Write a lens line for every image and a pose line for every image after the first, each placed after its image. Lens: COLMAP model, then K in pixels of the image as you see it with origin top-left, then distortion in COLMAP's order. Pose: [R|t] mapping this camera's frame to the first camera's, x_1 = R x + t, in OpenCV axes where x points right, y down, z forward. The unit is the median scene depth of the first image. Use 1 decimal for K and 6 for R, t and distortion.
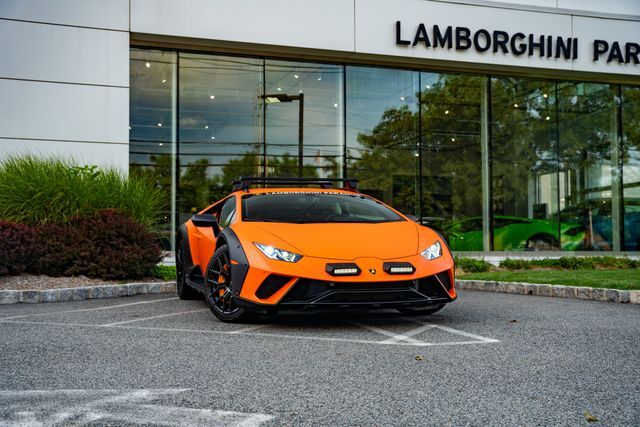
lens RADIAL K [[813.8, 0, 320.0], [0, 813.8, 213.5], [0, 0, 1]] dist [-0.015463, 0.412728]
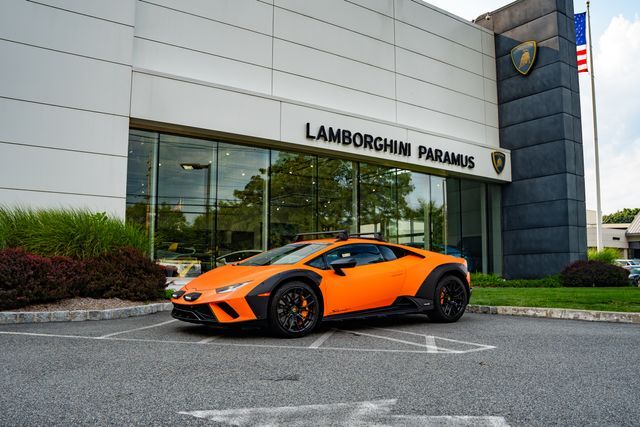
lens RADIAL K [[544.4, 0, 330.8], [0, 544.4, 230.5], [0, 0, 1]] dist [-0.157375, 0.085872]
pose [[0.957327, 0.028405, 0.287608, -0.142578], [-0.020656, 0.999338, -0.029945, -0.010366], [-0.288268, 0.022726, 0.957280, 0.045032]]
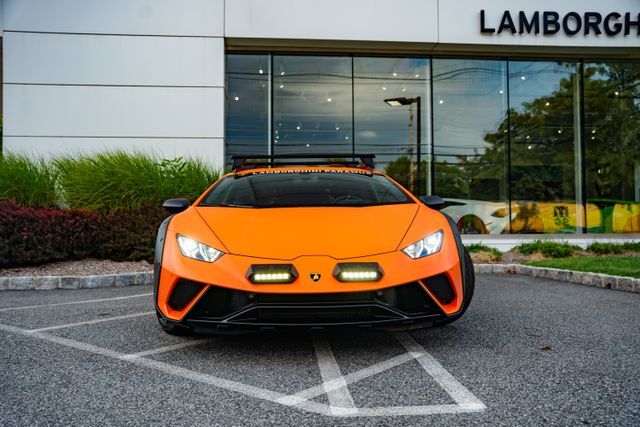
lens RADIAL K [[604.0, 0, 315.5], [0, 604.0, 217.1], [0, 0, 1]] dist [-0.119739, 0.247279]
pose [[0.967299, -0.008454, -0.253499, 0.080569], [0.014766, 0.999626, 0.023007, 0.004001], [0.253210, -0.025998, 0.967062, 0.214760]]
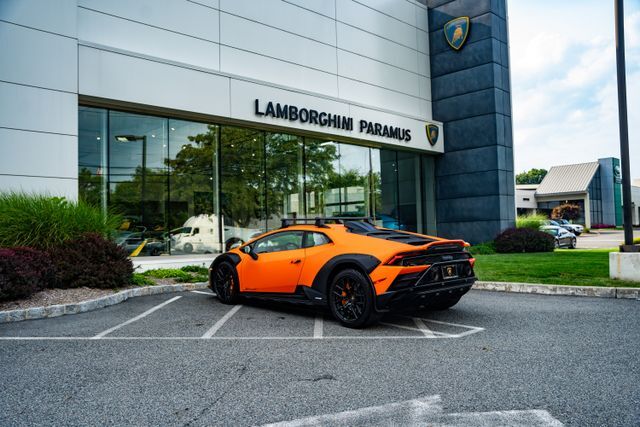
lens RADIAL K [[533.7, 0, 320.0], [0, 533.7, 213.5], [0, 0, 1]] dist [-0.109381, 0.122362]
pose [[0.909959, -0.000690, 0.414698, -0.203231], [-0.003114, 0.999959, 0.008497, -0.033537], [-0.414686, -0.009023, 0.909920, 0.058651]]
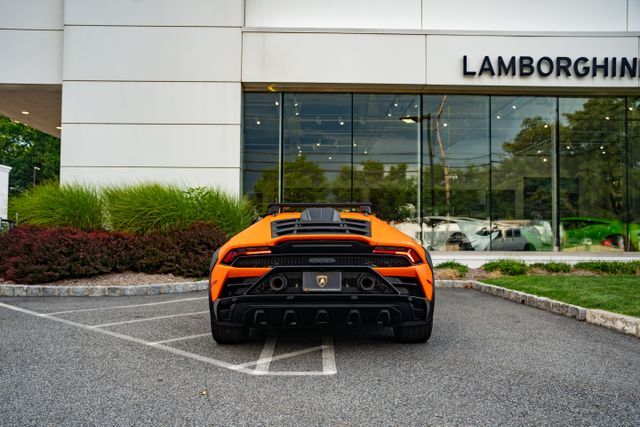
lens RADIAL K [[622.0, 0, 310.5], [0, 622.0, 213.1], [0, 0, 1]] dist [-0.126917, 0.250938]
pose [[0.946012, -0.001639, -0.324127, 0.171928], [0.007618, 0.999823, 0.017177, -0.026053], [0.324041, -0.018719, 0.945858, 0.085421]]
